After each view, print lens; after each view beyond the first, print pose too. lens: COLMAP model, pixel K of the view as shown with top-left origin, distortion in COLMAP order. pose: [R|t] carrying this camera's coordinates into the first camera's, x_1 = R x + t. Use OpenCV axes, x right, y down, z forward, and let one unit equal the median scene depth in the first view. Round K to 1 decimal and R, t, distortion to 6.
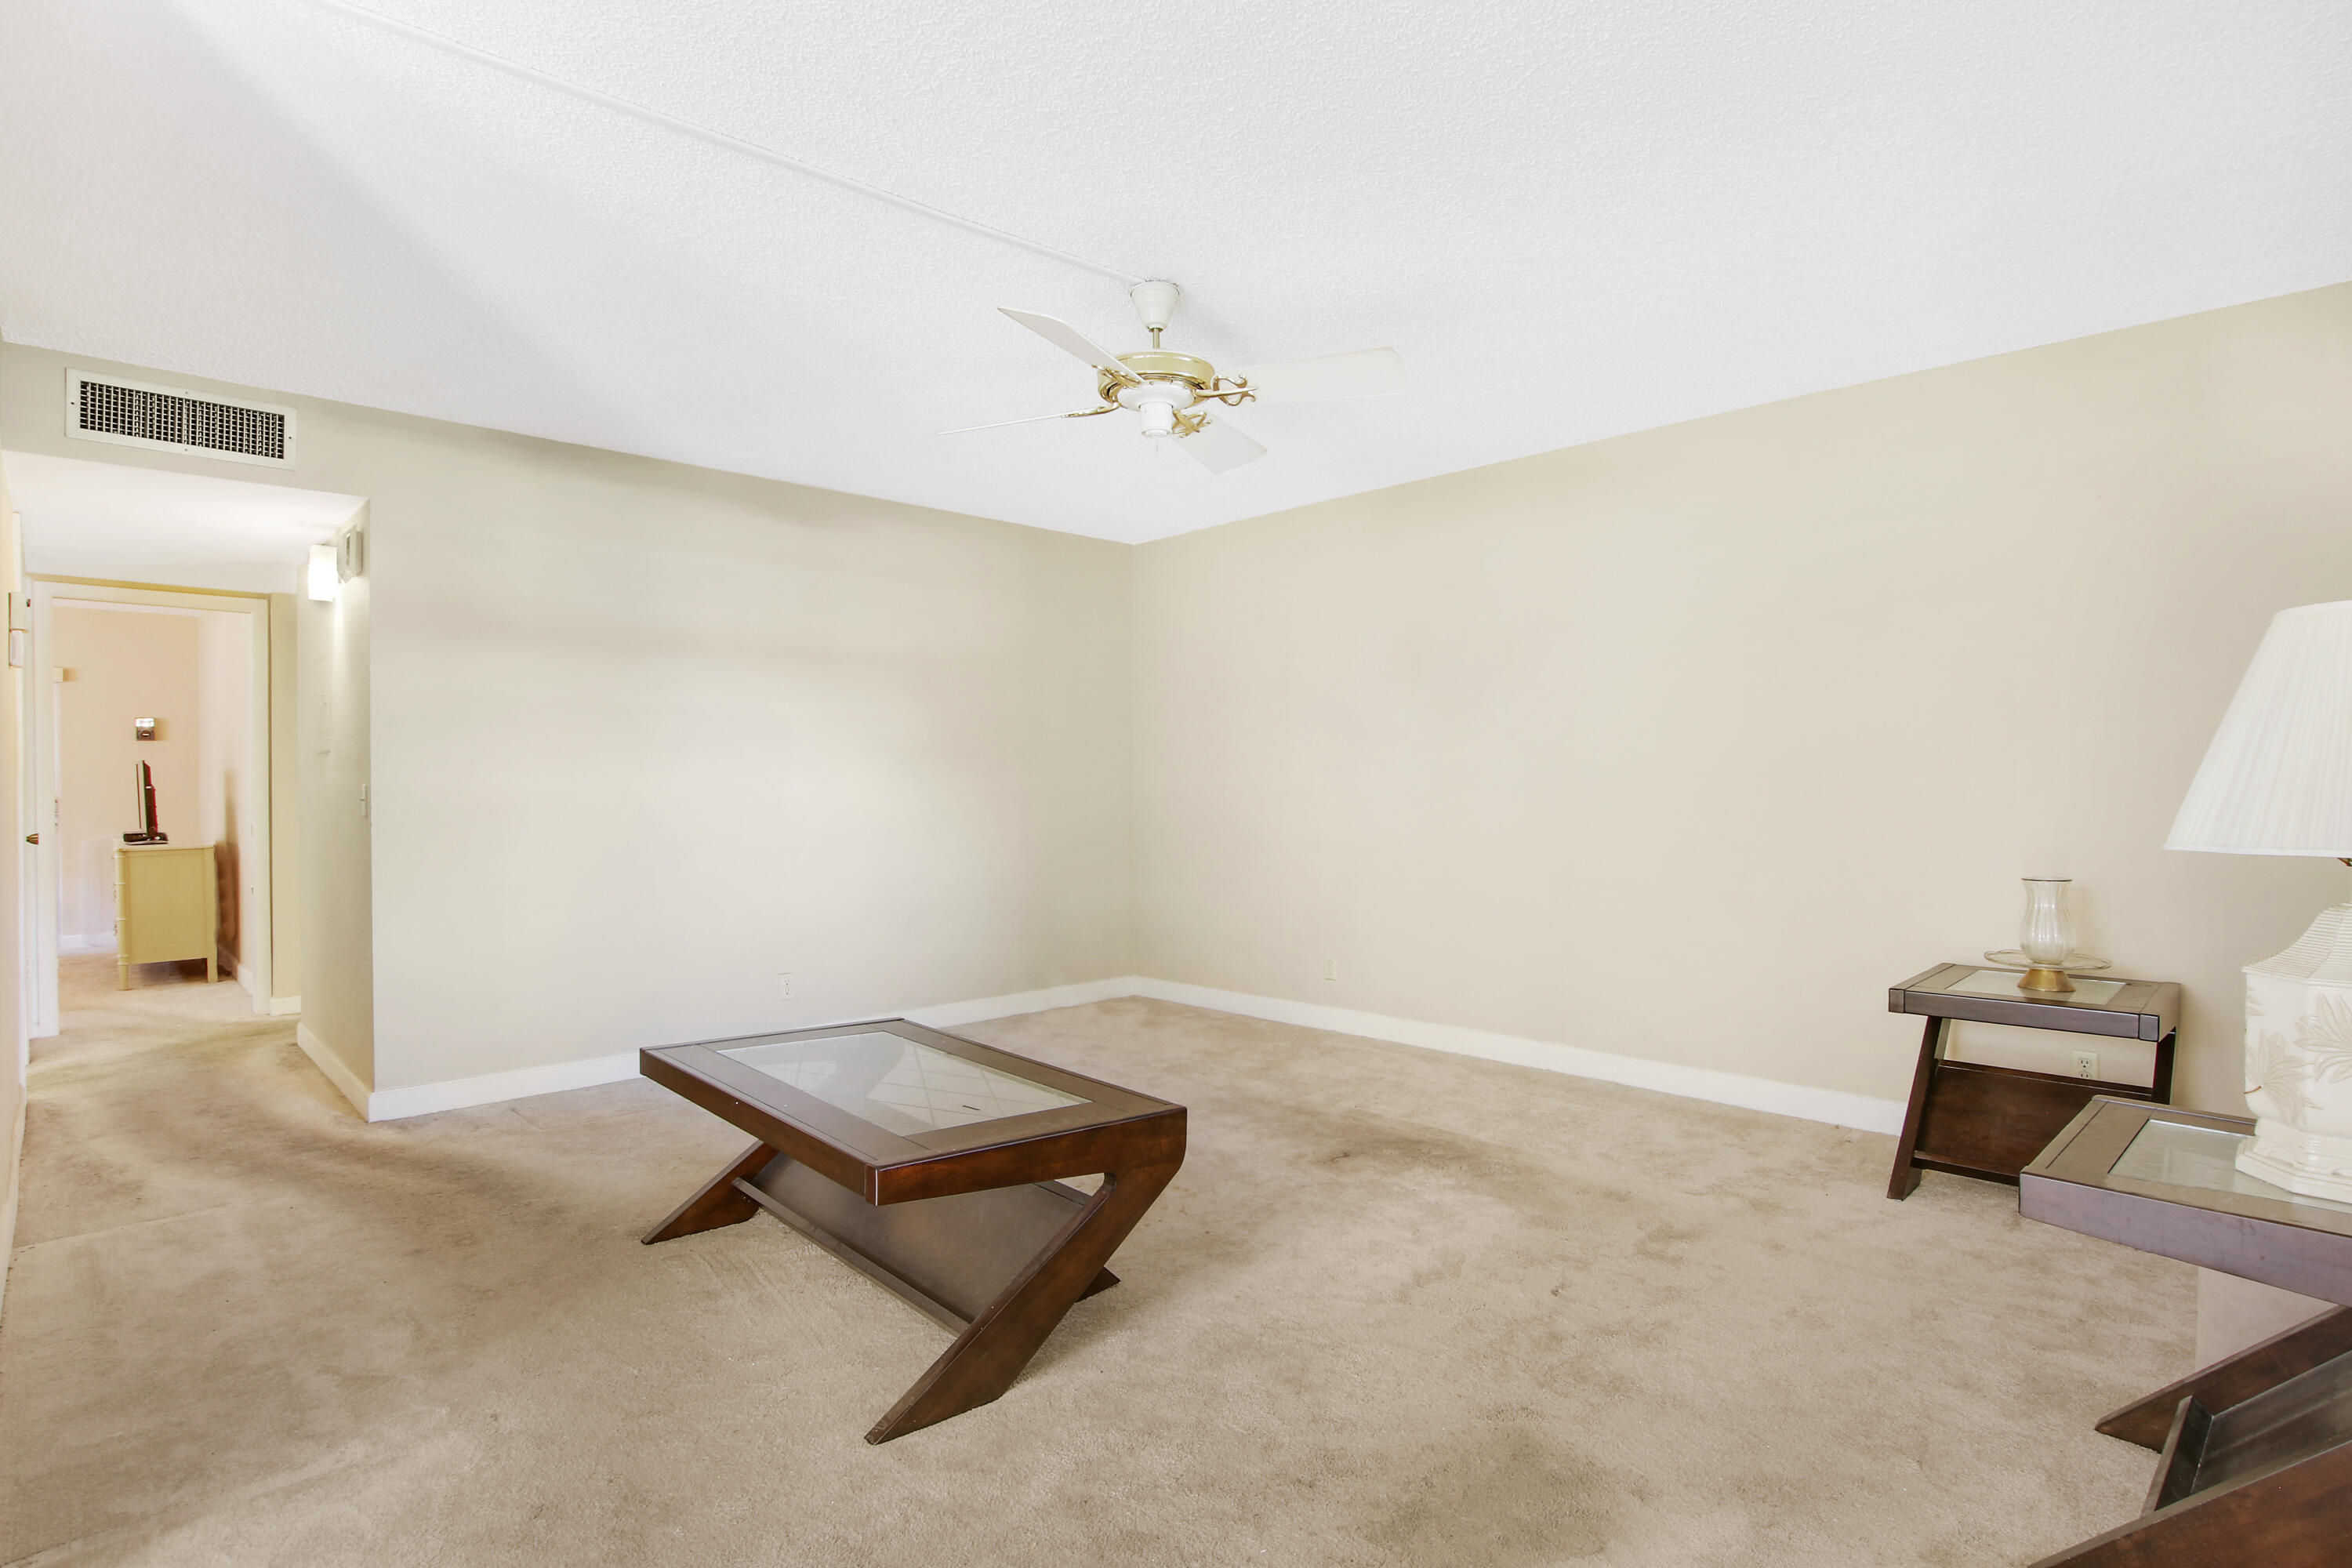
lens RADIAL K [[1173.9, 0, 1176.0], [0, 1173.9, 784.0], [0, 0, 1]] dist [-0.030560, 0.000693]
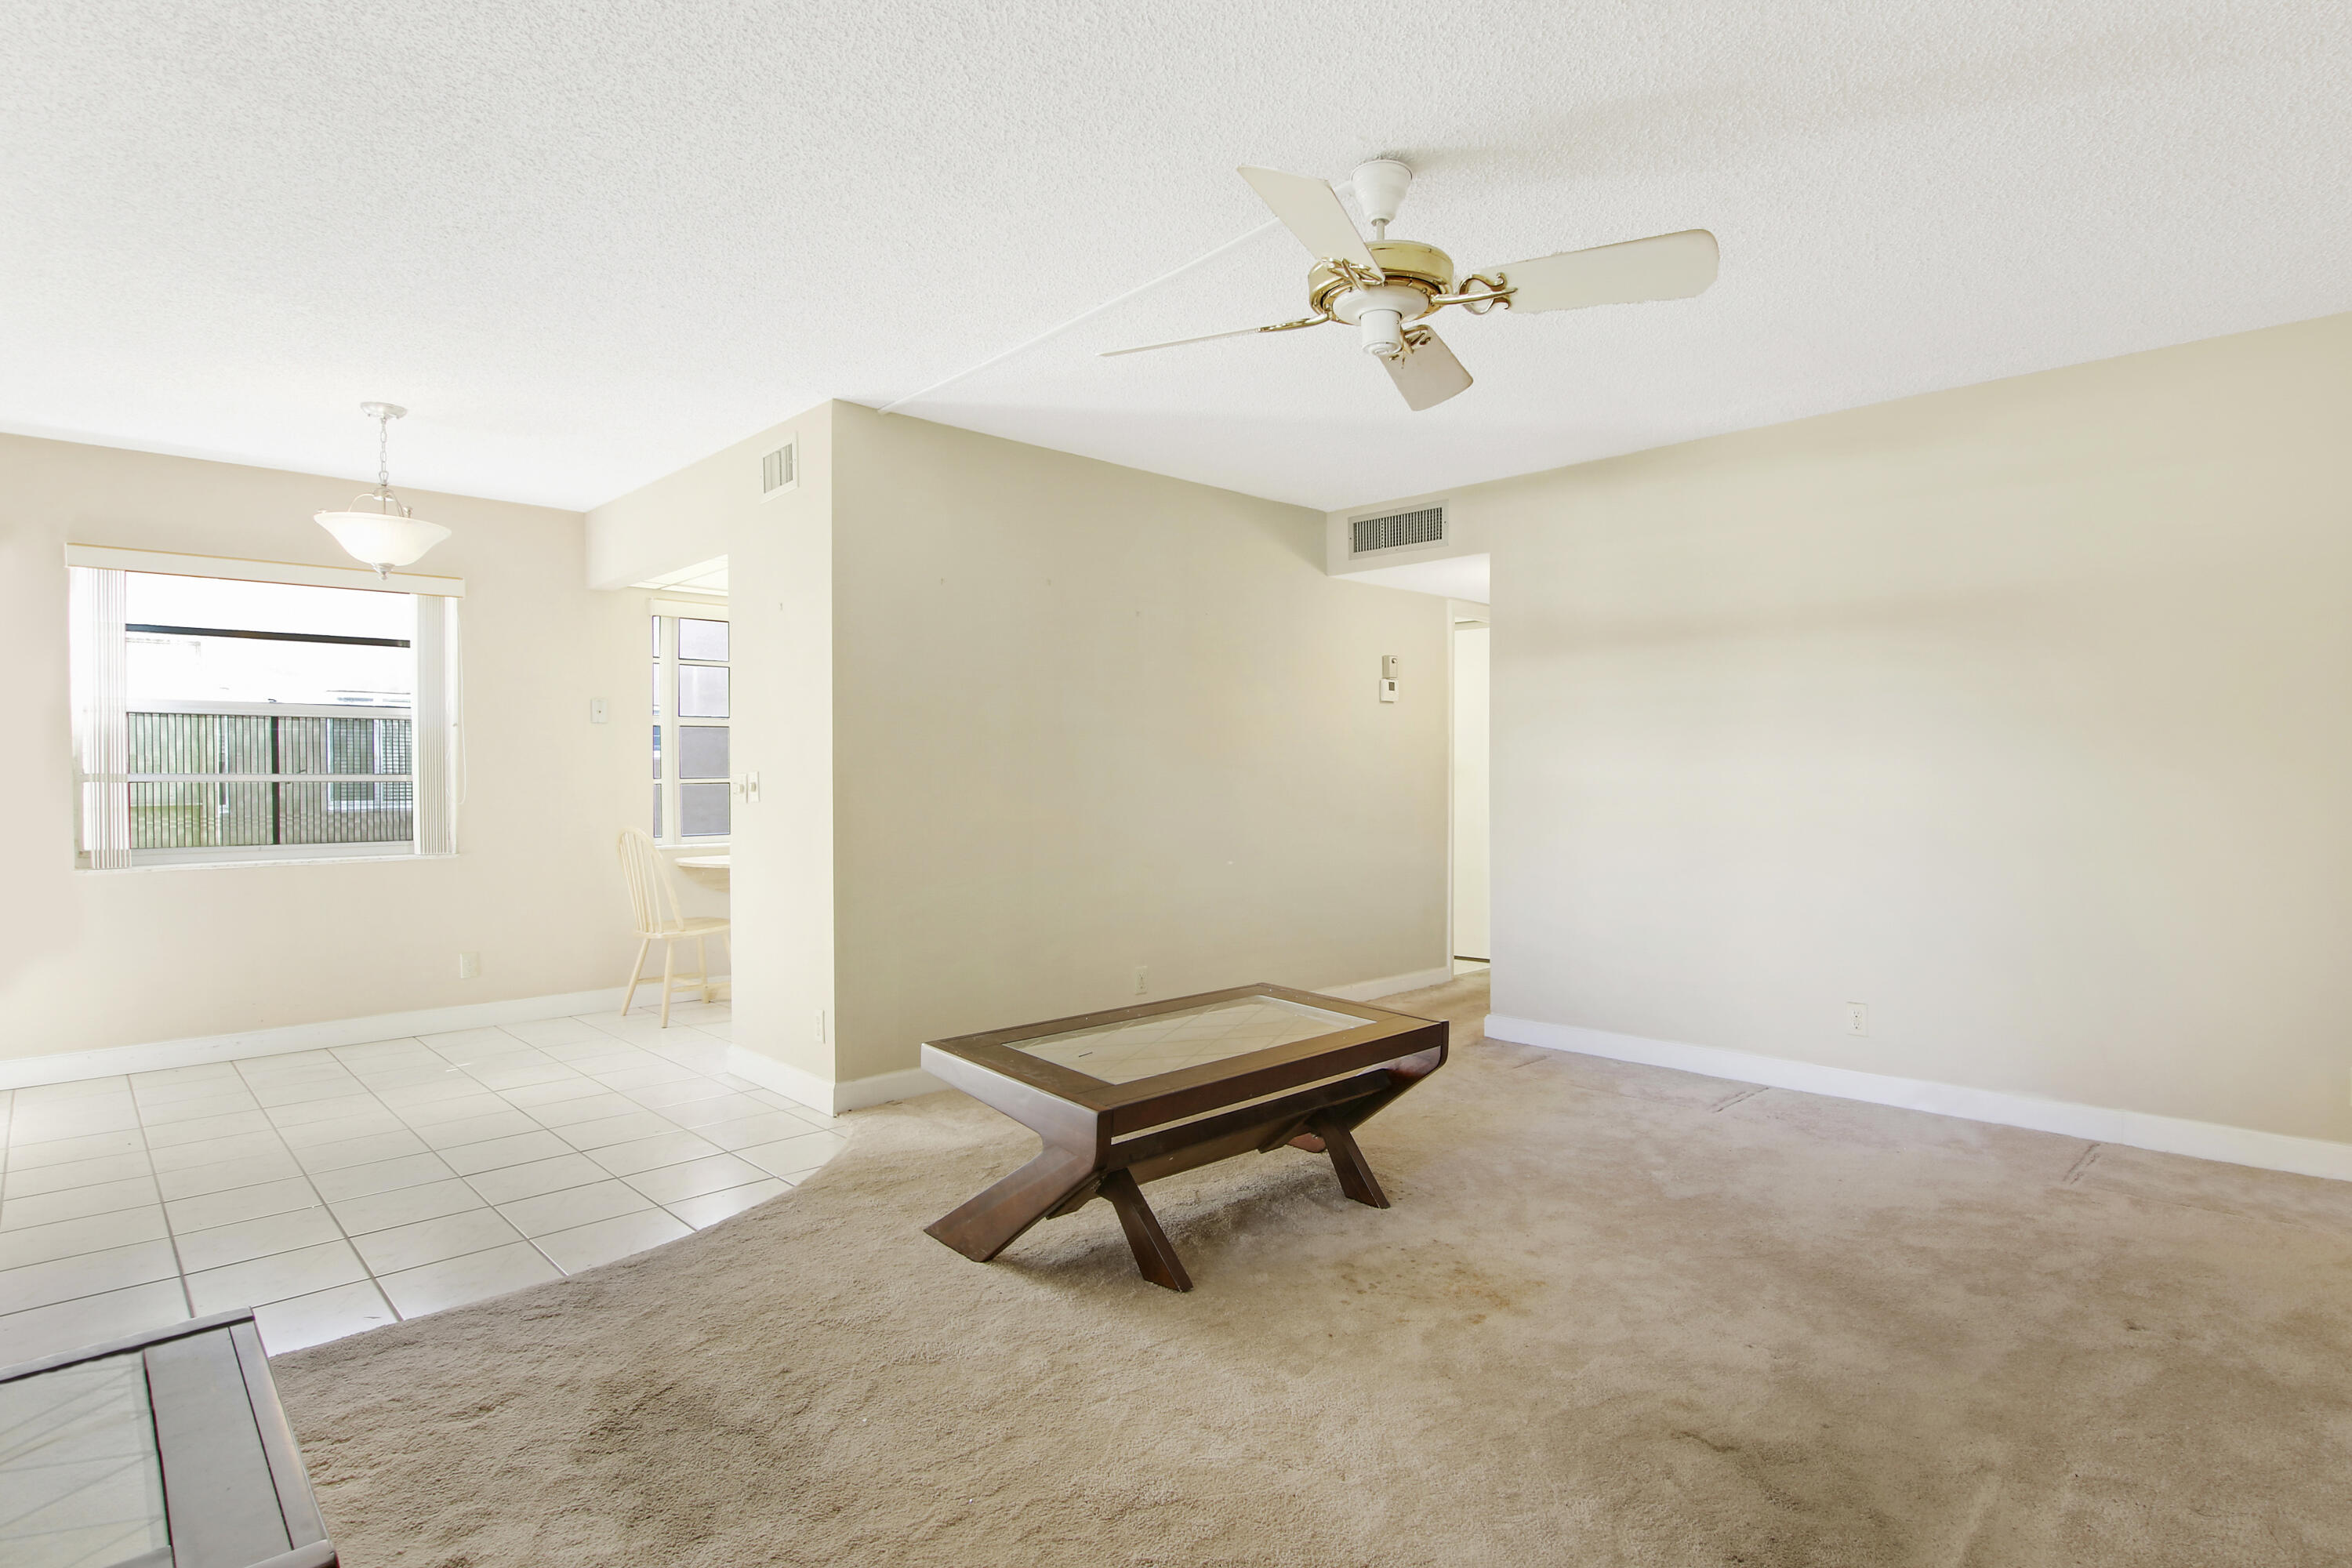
lens RADIAL K [[1173.9, 0, 1176.0], [0, 1173.9, 784.0], [0, 0, 1]] dist [-0.030560, 0.000693]
pose [[0.019005, 0.013291, -0.999731, 0.791427], [0.004182, 0.999902, 0.013373, -0.012036], [0.999811, -0.004435, 0.018948, 0.832841]]
